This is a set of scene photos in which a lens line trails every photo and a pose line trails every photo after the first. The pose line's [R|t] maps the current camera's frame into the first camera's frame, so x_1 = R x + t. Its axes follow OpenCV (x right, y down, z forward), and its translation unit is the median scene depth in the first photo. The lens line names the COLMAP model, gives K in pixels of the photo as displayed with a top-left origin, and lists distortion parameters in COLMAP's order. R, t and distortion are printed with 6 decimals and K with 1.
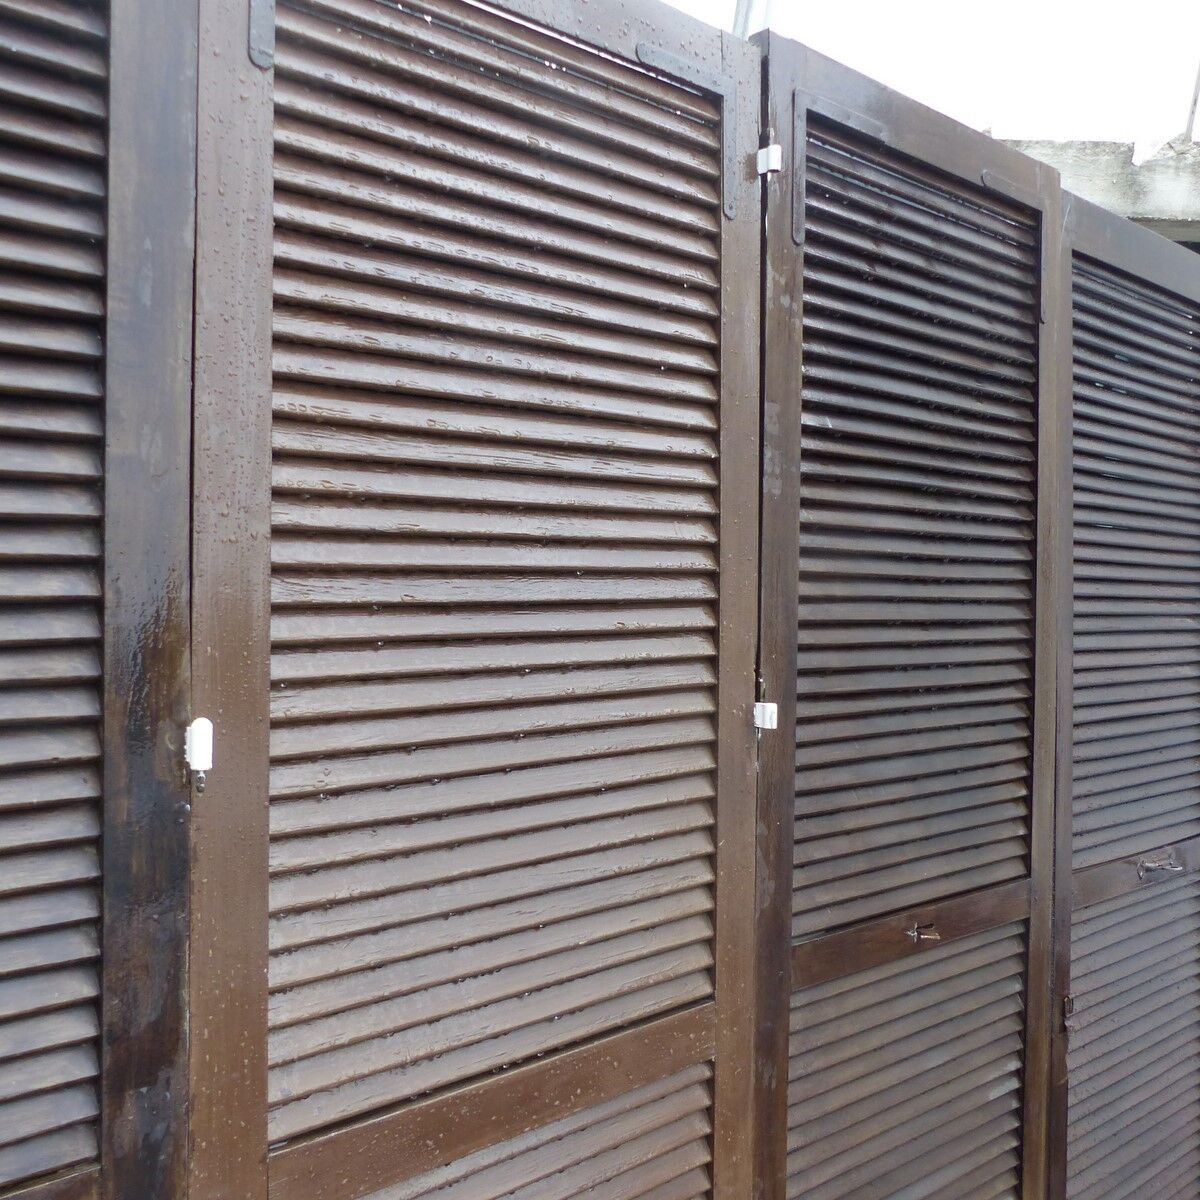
lens RADIAL K [[1213.5, 0, 600.0], [0, 1213.5, 600.0], [0, 0, 1]] dist [-0.028705, 0.020477]
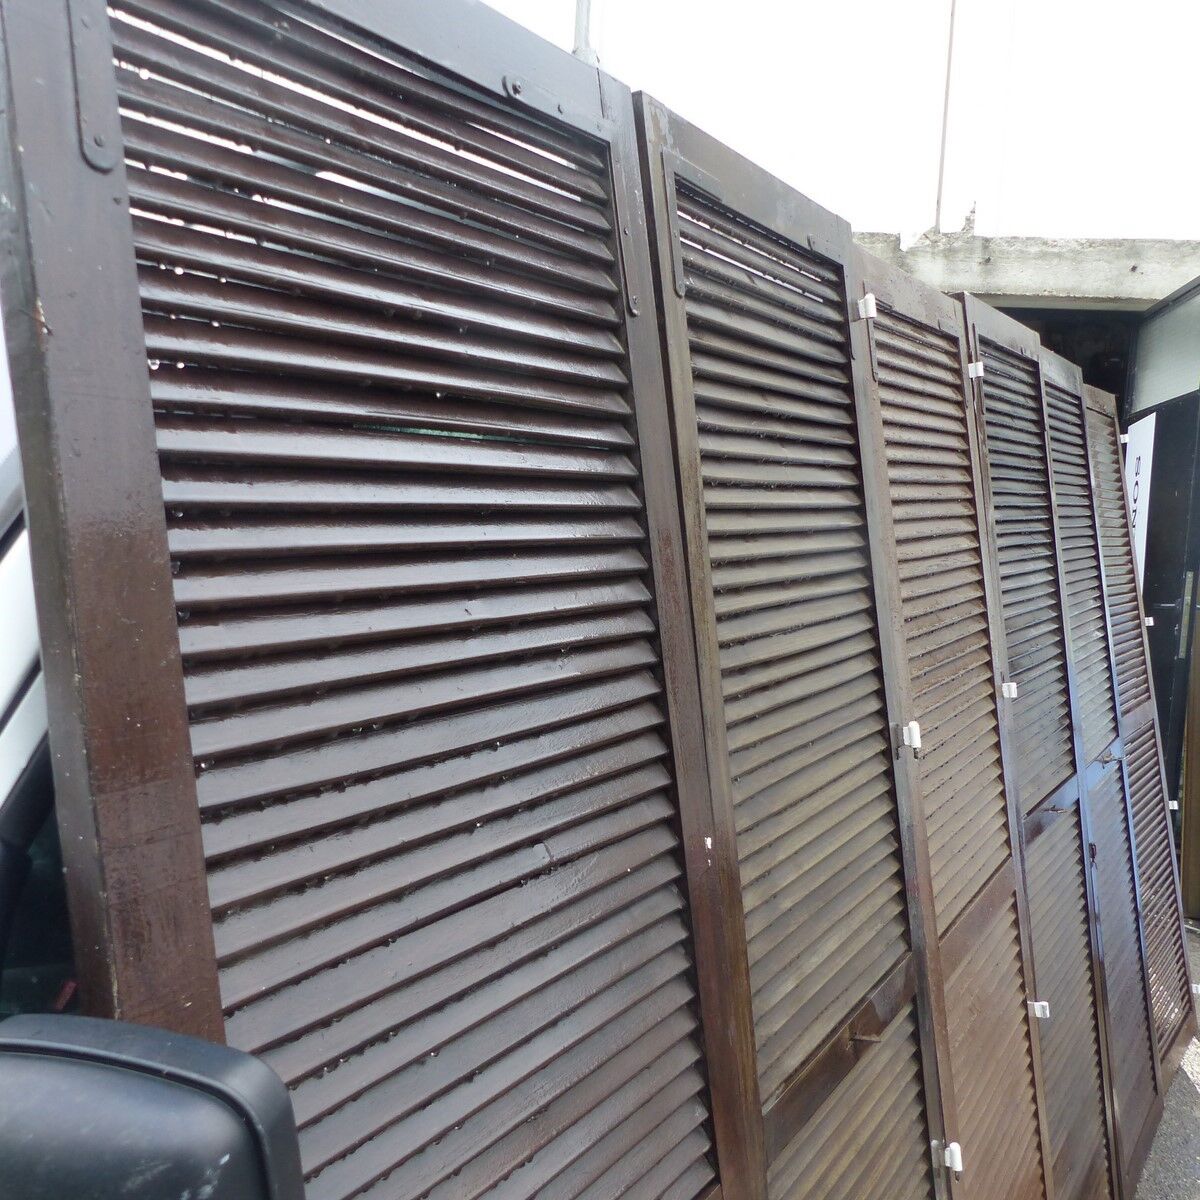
lens RADIAL K [[1213.5, 0, 600.0], [0, 1213.5, 600.0], [0, 0, 1]] dist [-0.028705, 0.020477]
pose [[0.951664, -0.111720, 0.286101, -0.886943], [0.112797, 0.993536, 0.012768, -0.118802], [-0.285678, 0.020120, 0.958114, -0.483054]]
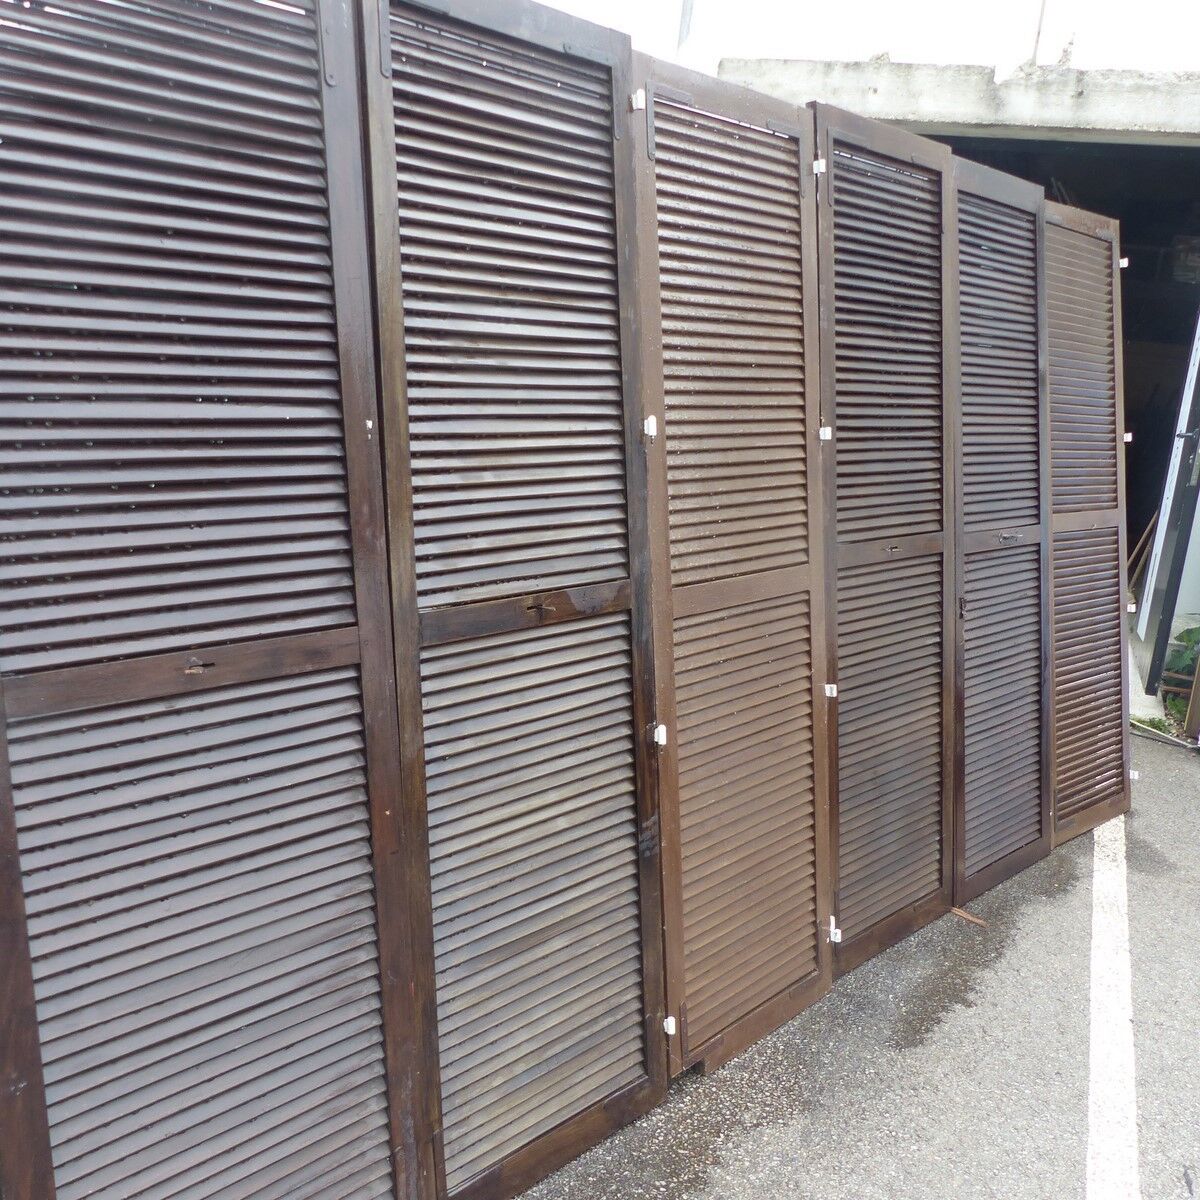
lens RADIAL K [[1221.1, 0, 603.7], [0, 1221.1, 607.8], [0, 0, 1]] dist [-0.019025, 0.014766]
pose [[0.993969, -0.060669, 0.091349, -0.463550], [0.050202, 0.992348, 0.112809, 0.136076], [-0.097494, -0.107543, 0.989409, -1.117302]]
